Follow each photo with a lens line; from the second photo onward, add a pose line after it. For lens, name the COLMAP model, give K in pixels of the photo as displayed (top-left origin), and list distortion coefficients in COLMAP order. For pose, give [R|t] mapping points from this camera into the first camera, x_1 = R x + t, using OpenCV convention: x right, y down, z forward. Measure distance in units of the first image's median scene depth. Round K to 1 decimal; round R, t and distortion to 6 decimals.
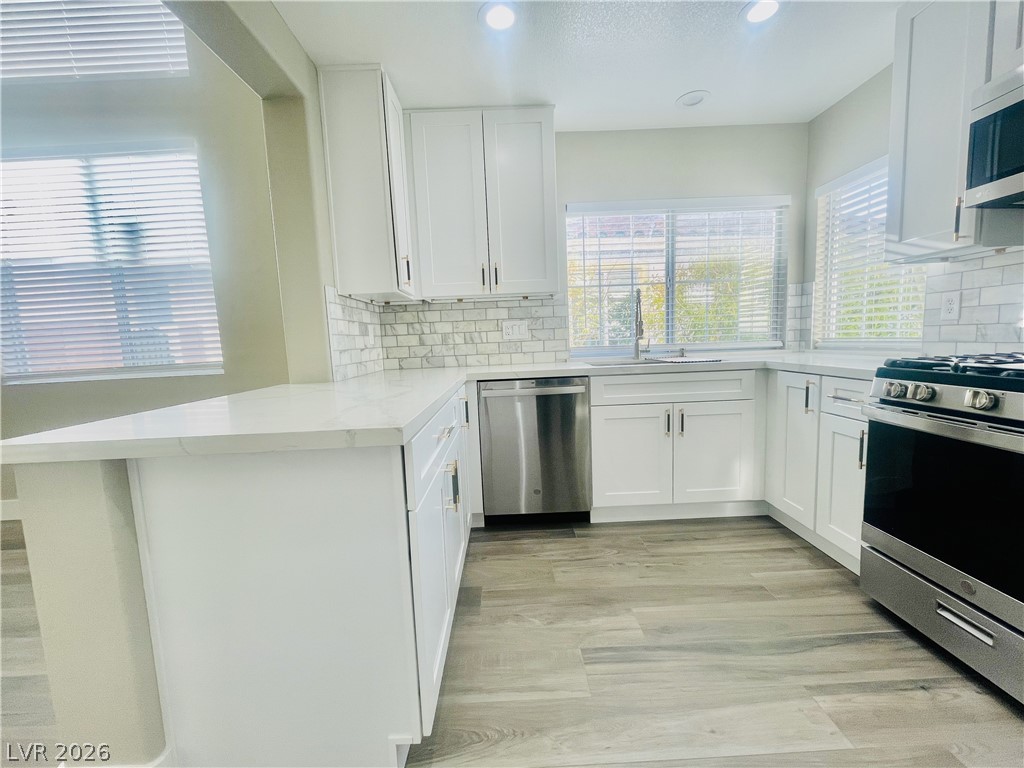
lens RADIAL K [[412.3, 0, 513.0], [0, 412.3, 385.3], [0, 0, 1]] dist [-0.002788, -0.000073]
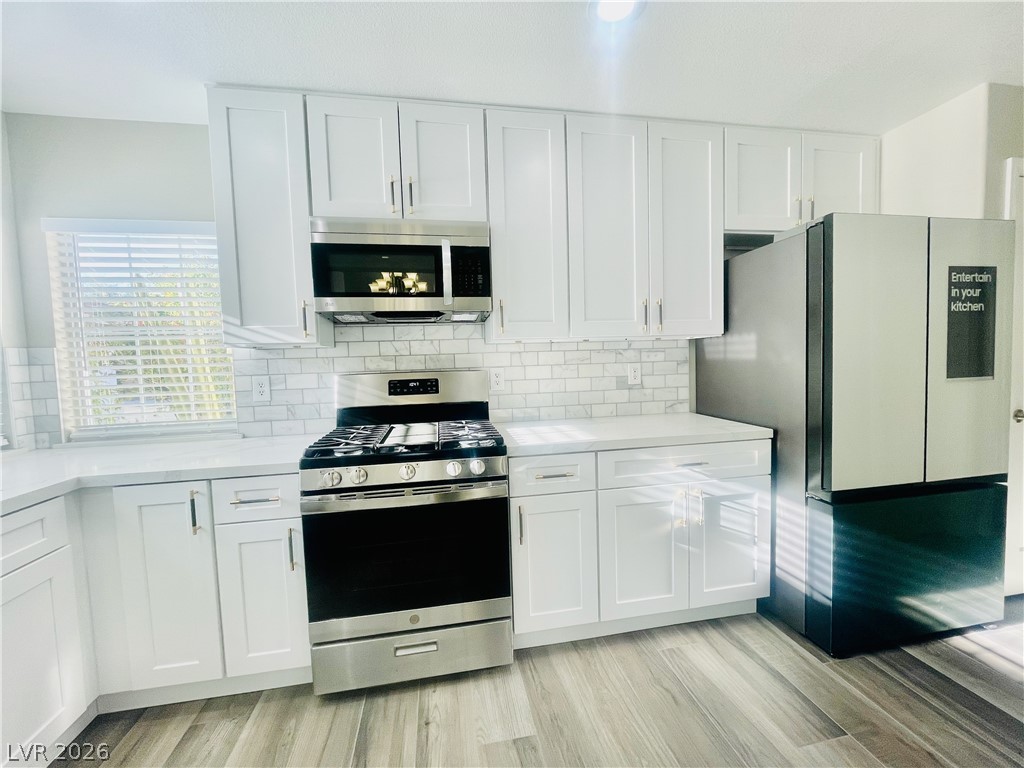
lens RADIAL K [[412.3, 0, 511.2], [0, 412.3, 384.5], [0, 0, 1]] dist [-0.002788, -0.000073]
pose [[-0.160270, -0.014038, 0.986973, -0.103897], [0.147014, 0.988407, 0.037931, -0.128868], [-0.976064, 0.151178, -0.156348, 0.454854]]
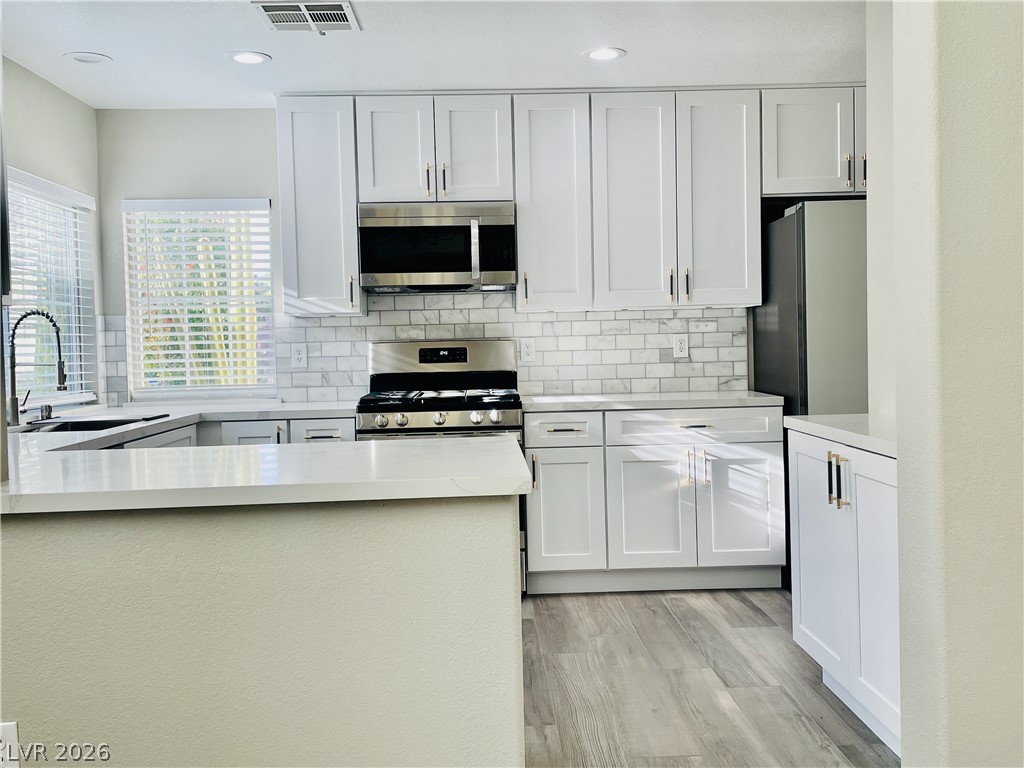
lens RADIAL K [[1008.9, 0, 515.2], [0, 1008.9, 373.3], [0, 0, 1]] dist [0.094435, 0.000000]
pose [[-0.019193, 0.010631, 0.999759, -1.518968], [0.136856, 0.990559, -0.007906, -0.035744], [-0.990405, 0.136671, -0.020466, 0.412429]]
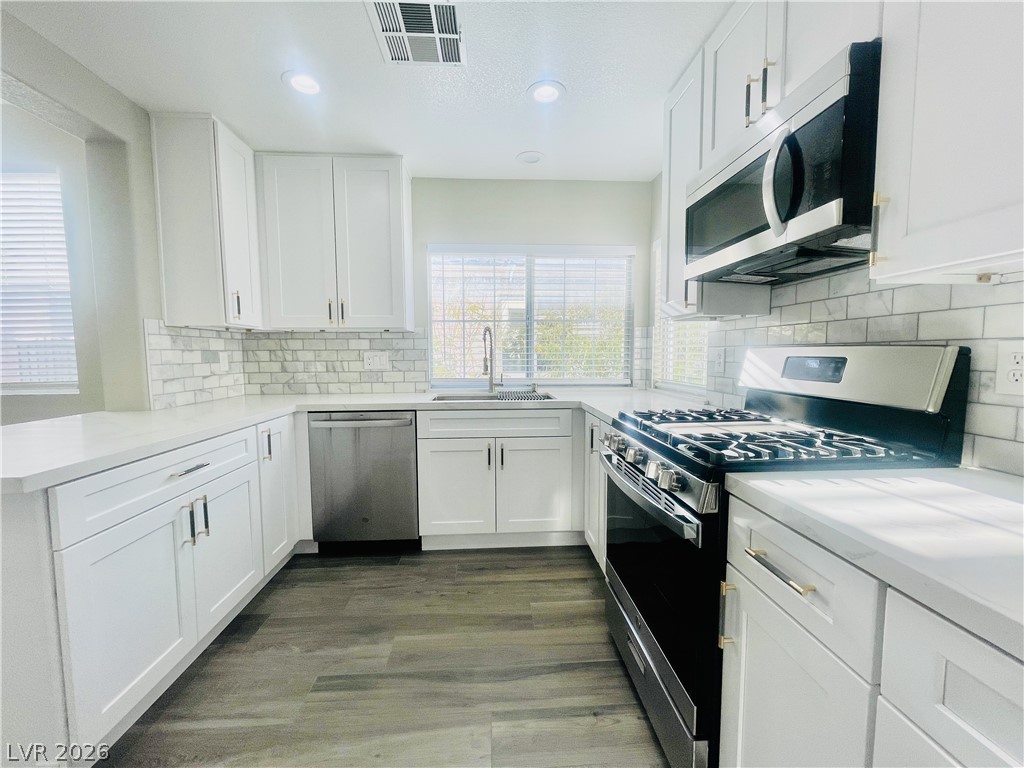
lens RADIAL K [[412.3, 0, 513.0], [0, 412.3, 385.4], [0, 0, 1]] dist [-0.002788, -0.000073]
pose [[0.998251, 0.032333, 0.049499, 0.393737], [-0.030616, 0.998916, -0.035065, -0.059081], [-0.050579, 0.033488, 0.998158, -0.073296]]
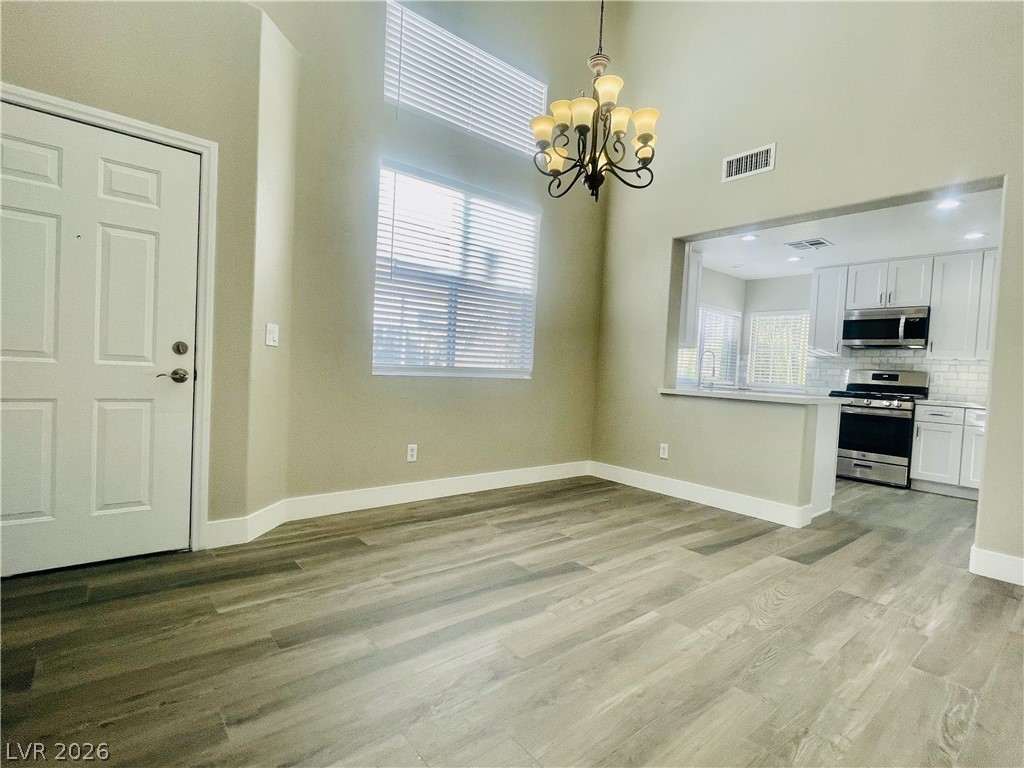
lens RADIAL K [[496.4, 0, 512.7], [0, 496.4, 385.8], [0, 0, 1]] dist [-0.004767, 0.000629]
pose [[0.775053, 0.062888, 0.628759, -2.243434], [-0.014874, 0.996575, -0.081342, 0.161978], [-0.631721, 0.053692, 0.773334, -0.238444]]
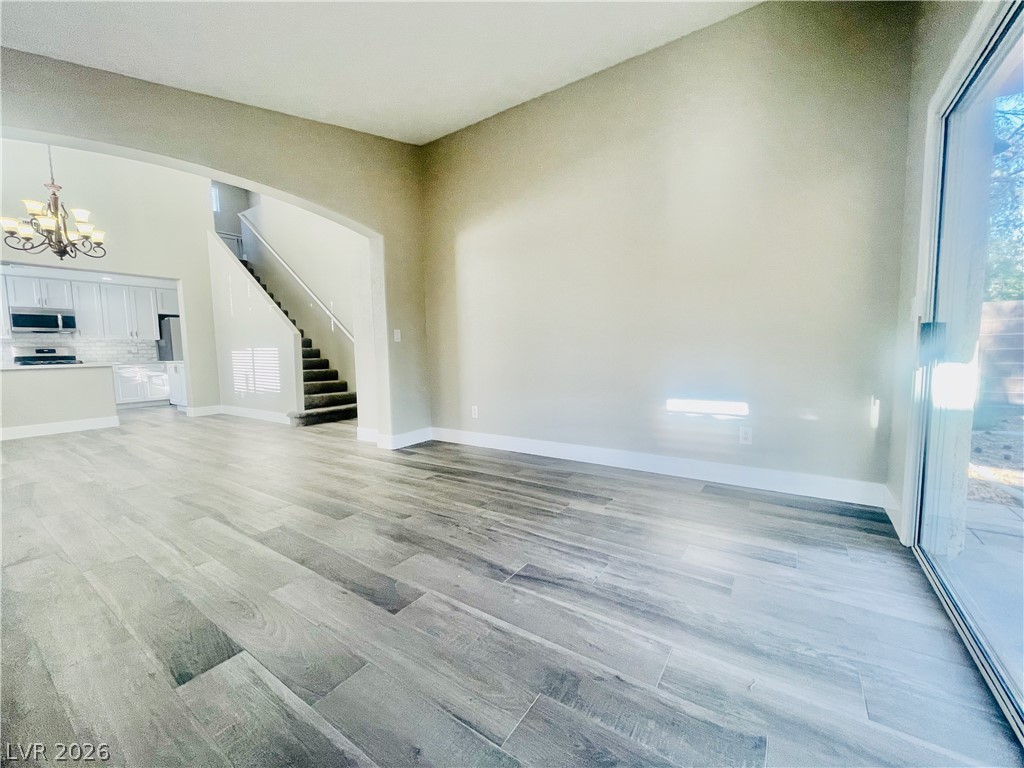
lens RADIAL K [[412.3, 0, 510.5], [0, 412.3, 380.8], [0, 0, 1]] dist [-0.002788, -0.000073]
pose [[-0.808539, 0.013186, 0.588296, -4.261799], [0.119806, 0.982498, 0.142636, 0.096539], [-0.576118, 0.185808, -0.795967, 1.065252]]
